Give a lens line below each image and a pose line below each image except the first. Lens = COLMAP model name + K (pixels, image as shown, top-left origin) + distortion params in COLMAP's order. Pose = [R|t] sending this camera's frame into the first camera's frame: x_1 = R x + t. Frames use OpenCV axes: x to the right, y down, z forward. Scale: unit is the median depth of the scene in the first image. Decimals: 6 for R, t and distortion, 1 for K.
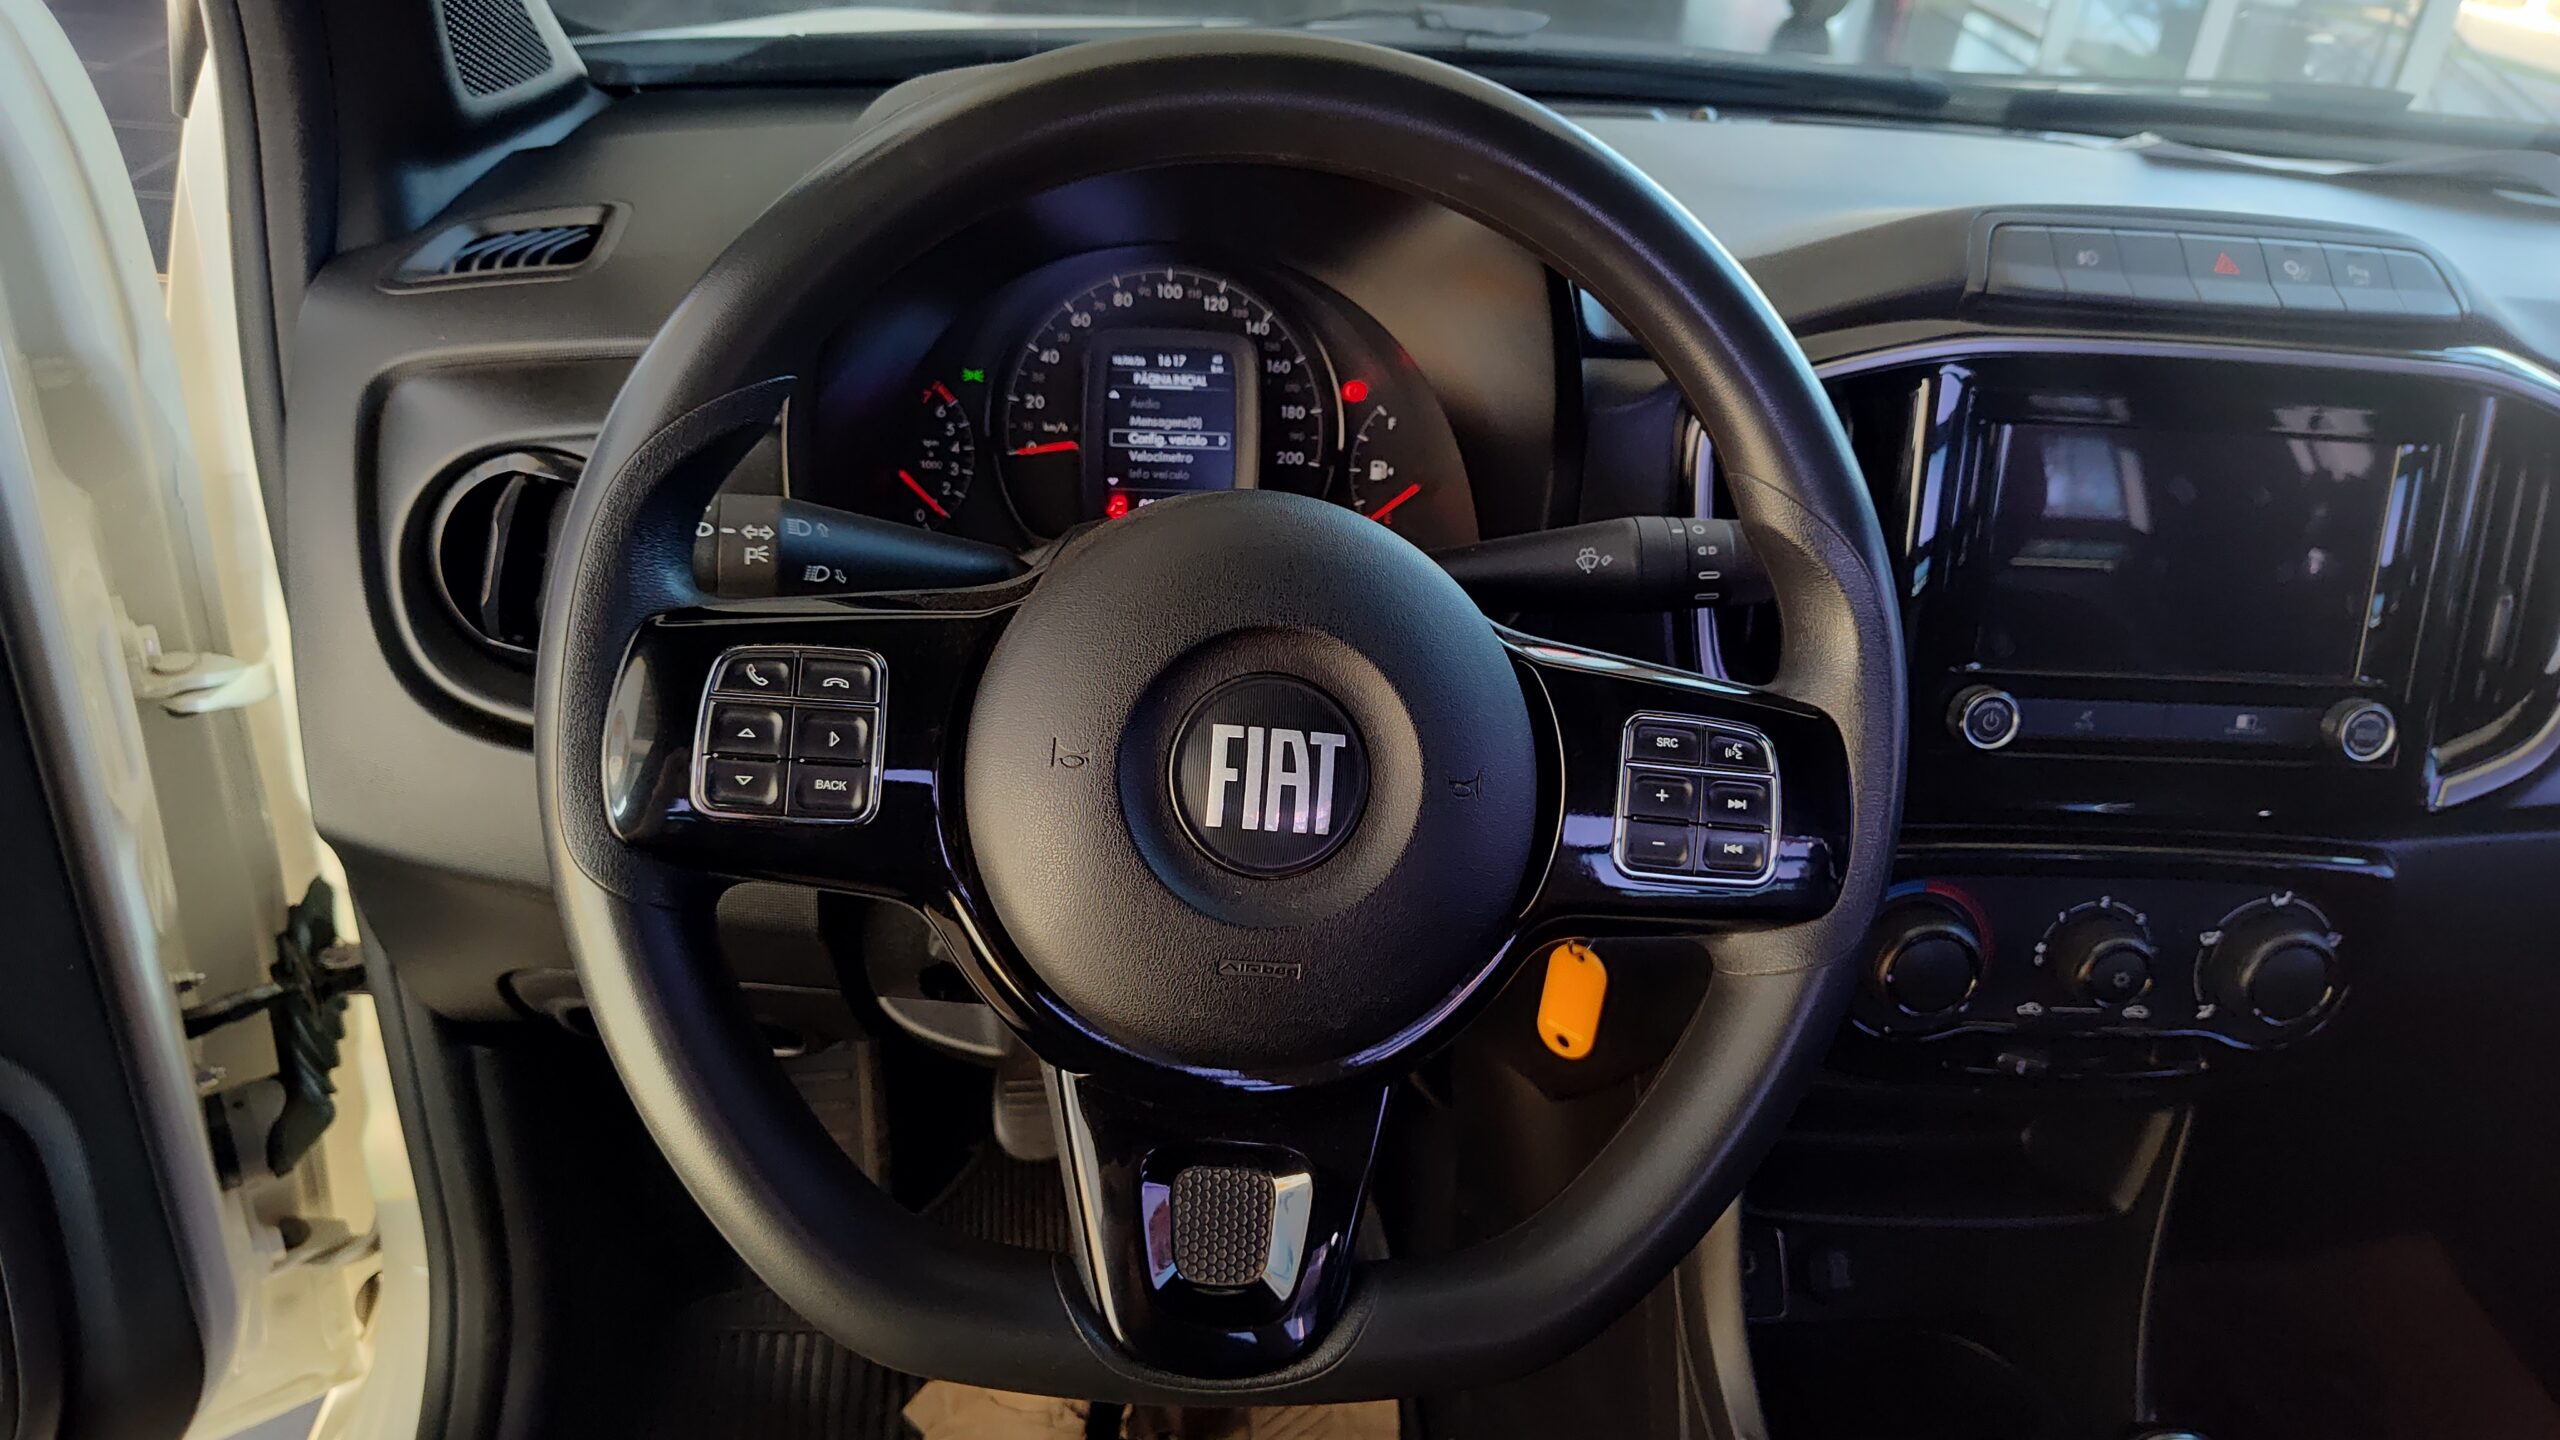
lens RADIAL K [[1814.9, 0, 1280.0], [0, 1814.9, 720.0], [0, 0, 1]] dist [-0.000625, -0.001044]
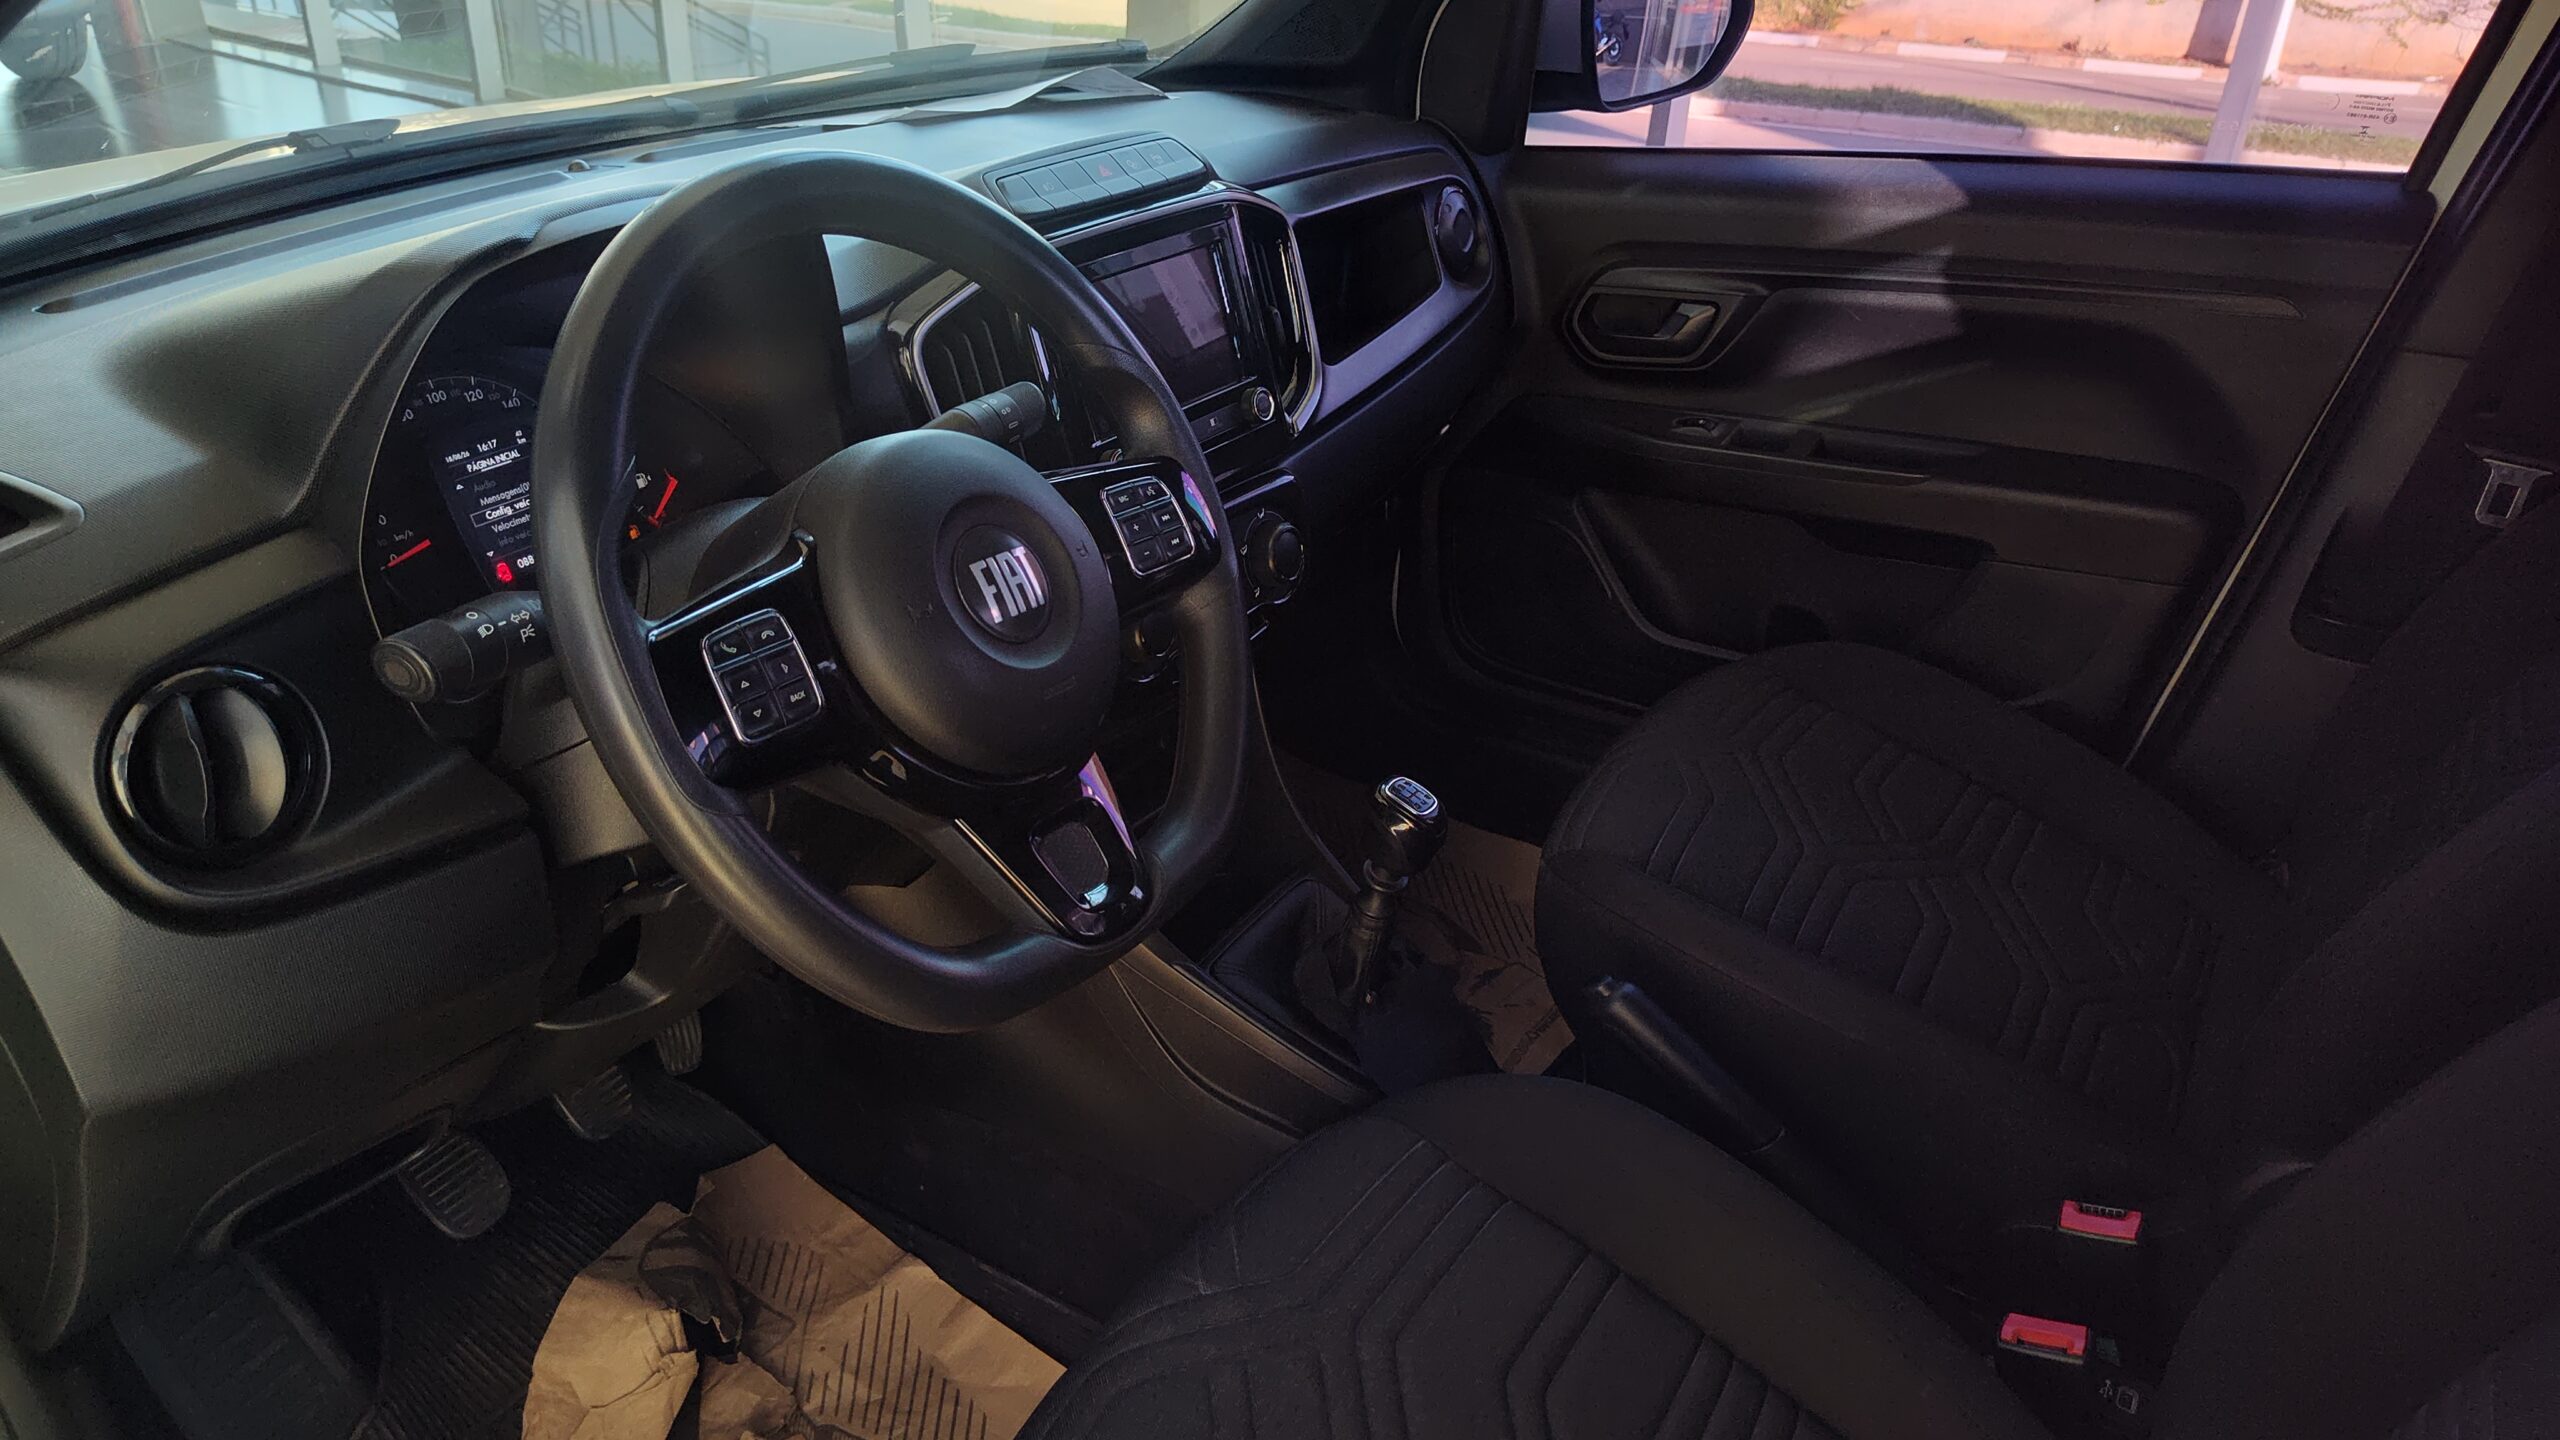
lens RADIAL K [[1784.3, 0, 1280.0], [0, 1784.3, 720.0], [0, 0, 1]] dist [0.037870, -0.000303]
pose [[0.608189, -0.431157, 0.666490, -0.610222], [0.423202, 0.886468, 0.187281, -0.035208], [-0.671570, 0.168158, 0.721607, -0.194333]]
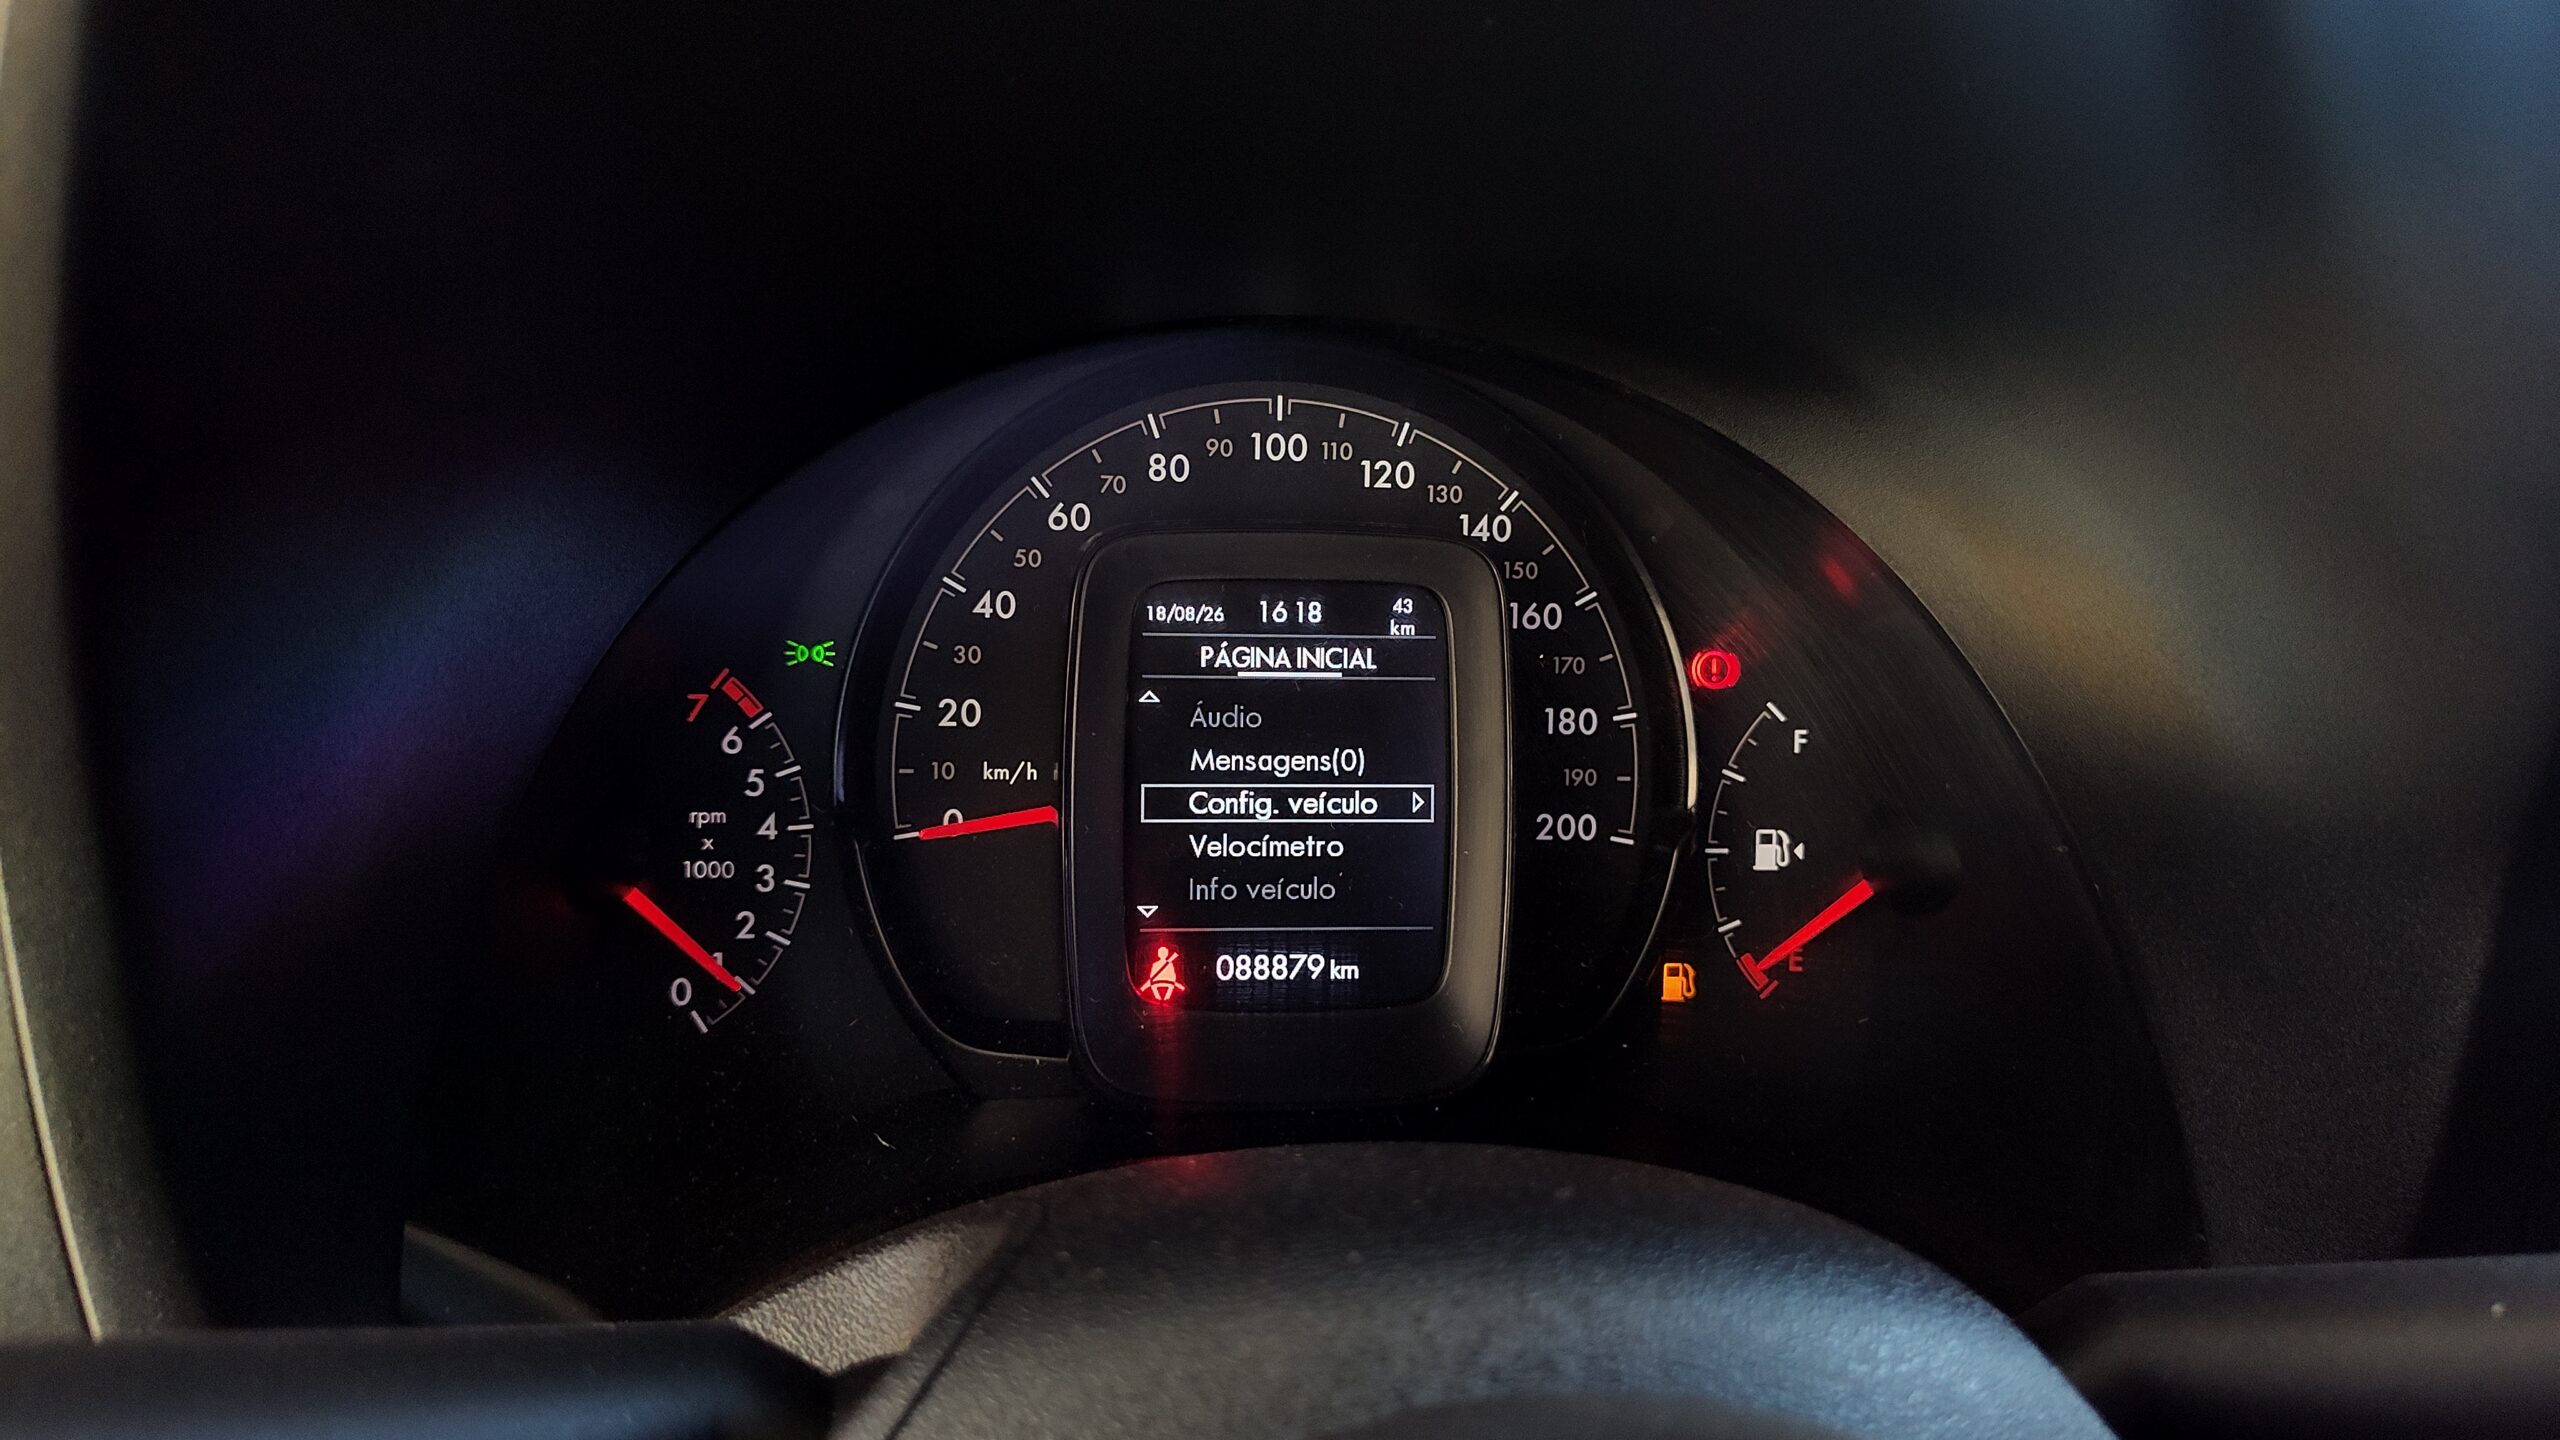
lens RADIAL K [[1784.3, 0, 1280.0], [0, 1784.3, 720.0], [0, 0, 1]] dist [0.037870, -0.000303]
pose [[0.999490, -0.018443, -0.026085, -0.051338], [0.015495, 0.993921, -0.109001, -0.128475], [0.027937, 0.108541, 0.993699, 0.597233]]
